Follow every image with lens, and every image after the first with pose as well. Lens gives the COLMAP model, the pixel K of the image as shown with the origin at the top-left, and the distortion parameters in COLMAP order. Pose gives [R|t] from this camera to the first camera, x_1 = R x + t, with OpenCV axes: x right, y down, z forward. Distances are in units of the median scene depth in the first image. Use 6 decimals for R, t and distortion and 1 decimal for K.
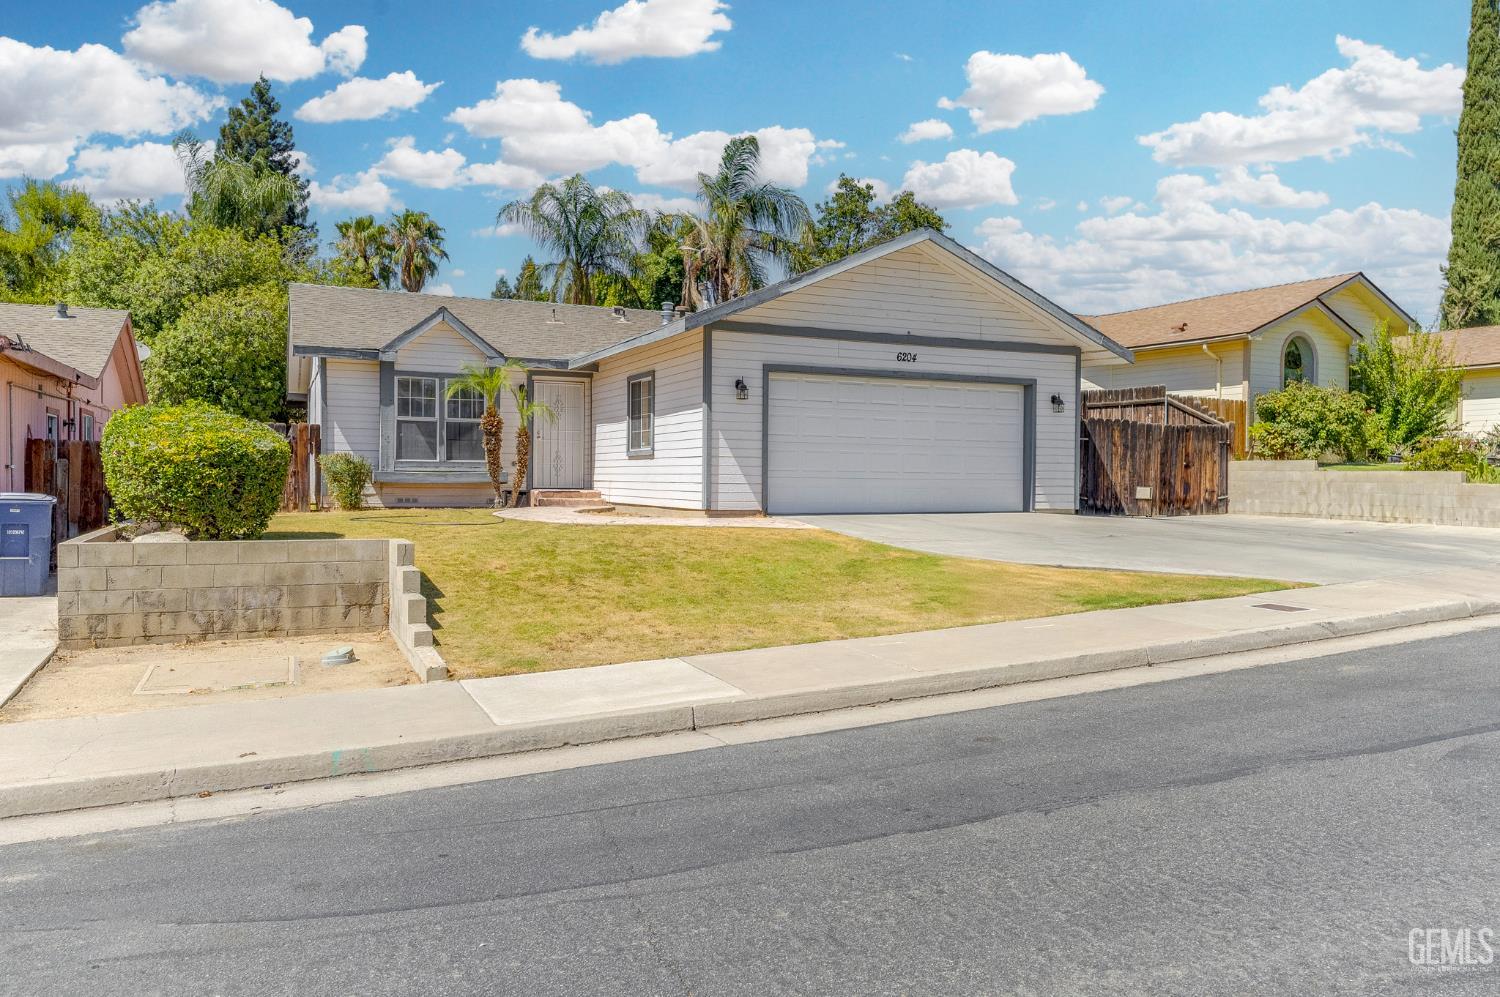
lens RADIAL K [[1091.5, 0, 773.1], [0, 1091.5, 491.6], [0, 0, 1]] dist [0.000463, -0.000852]
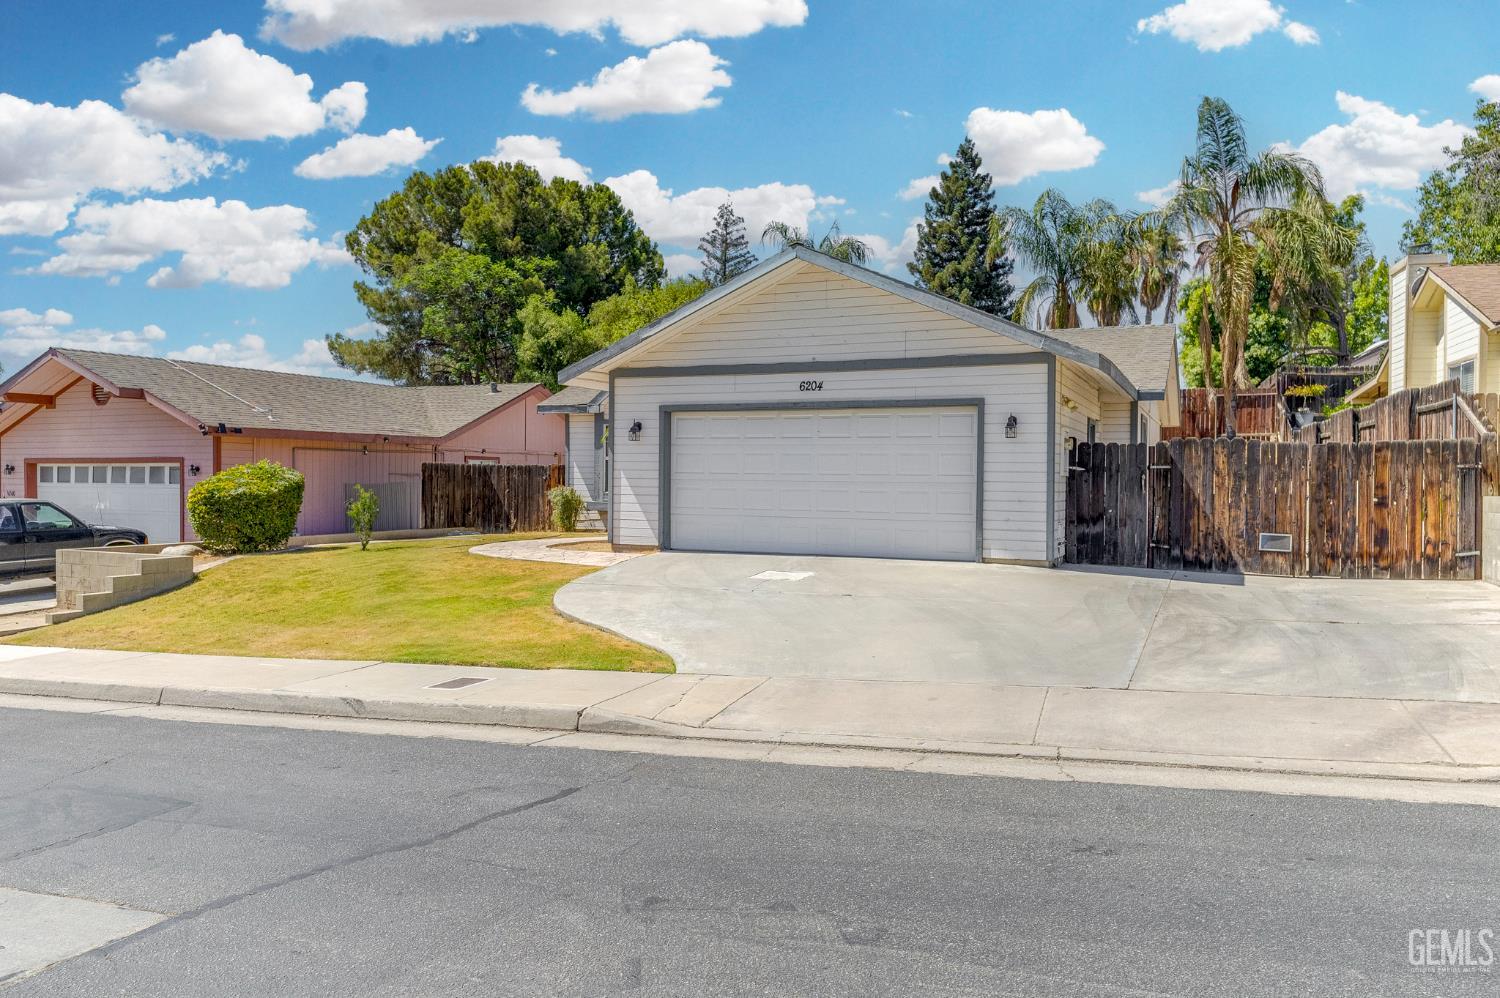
lens RADIAL K [[1091.5, 0, 773.1], [0, 1091.5, 492.1], [0, 0, 1]] dist [0.000463, -0.000852]
pose [[0.664719, 0.004858, -0.747078, 0.701717], [-0.012346, 0.999914, -0.004483, -0.025880], [0.746991, 0.012203, 0.664722, 0.324618]]
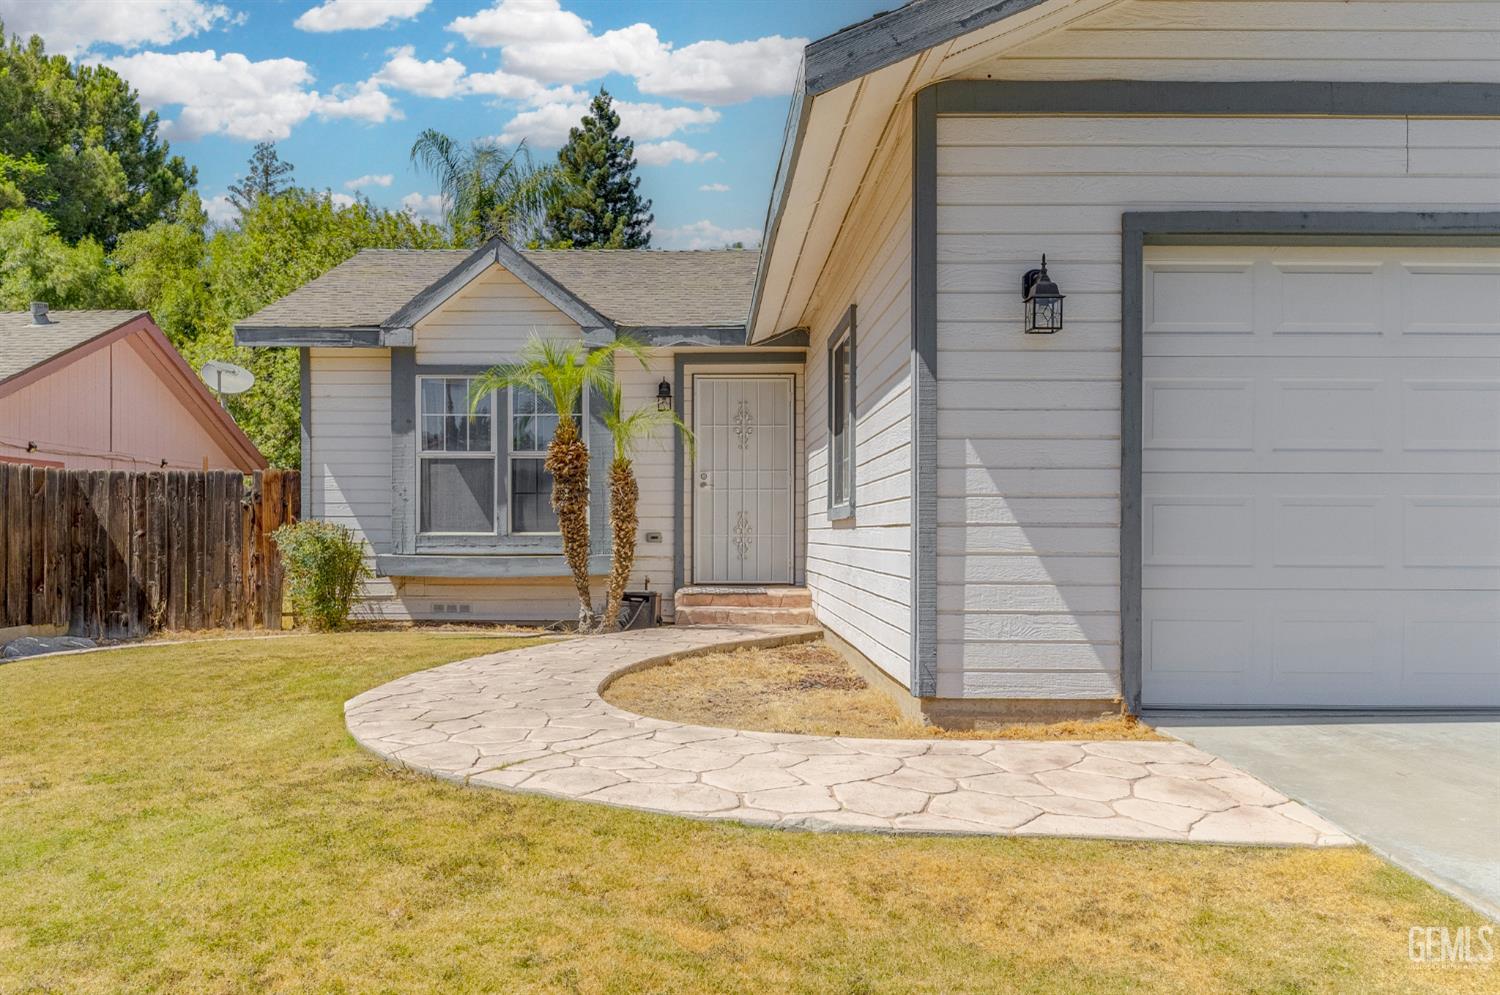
lens RADIAL K [[1171.6, 0, 687.2], [0, 1171.6, 537.5], [0, 0, 1]] dist [0.001493, -0.031569]
pose [[0.898006, -0.005786, -0.439945, 0.020532], [0.000215, 0.999919, -0.012711, -0.019953], [0.439983, 0.011320, 0.897935, 0.548961]]
